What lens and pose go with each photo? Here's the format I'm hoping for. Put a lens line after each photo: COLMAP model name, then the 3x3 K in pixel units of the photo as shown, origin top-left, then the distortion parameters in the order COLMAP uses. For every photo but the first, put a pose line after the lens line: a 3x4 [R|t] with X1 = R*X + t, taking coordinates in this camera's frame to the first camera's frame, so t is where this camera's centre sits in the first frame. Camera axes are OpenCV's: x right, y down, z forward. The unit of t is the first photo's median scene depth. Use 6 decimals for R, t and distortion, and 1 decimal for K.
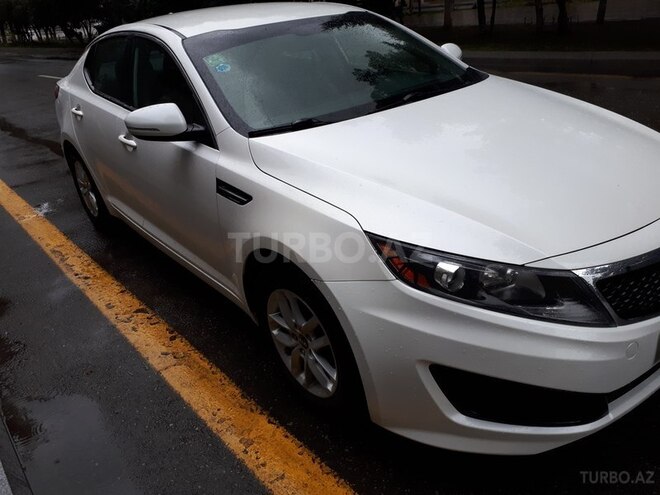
lens RADIAL K [[520.0, 0, 330.3], [0, 520.0, 247.3], [0, 0, 1]] dist [-0.016169, -0.005306]
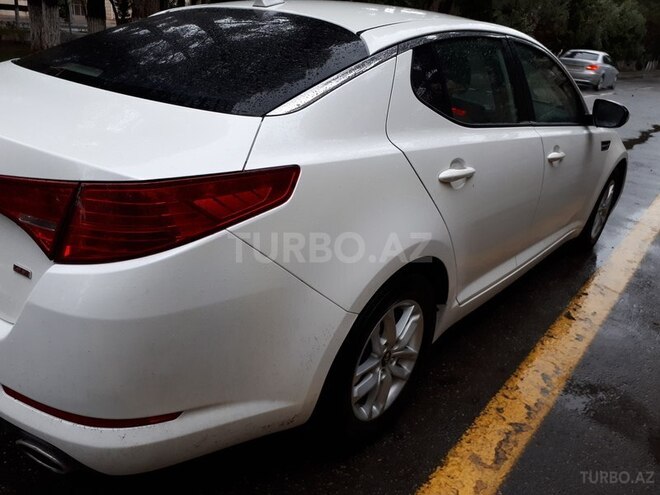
lens RADIAL K [[520.0, 0, 330.3], [0, 520.0, 249.0], [0, 0, 1]] dist [-0.016169, -0.005306]
pose [[-0.191545, -0.340409, 0.920561, -0.959591], [0.325782, 0.862700, 0.386800, -0.440095], [-0.925838, 0.373992, -0.054347, 1.189167]]
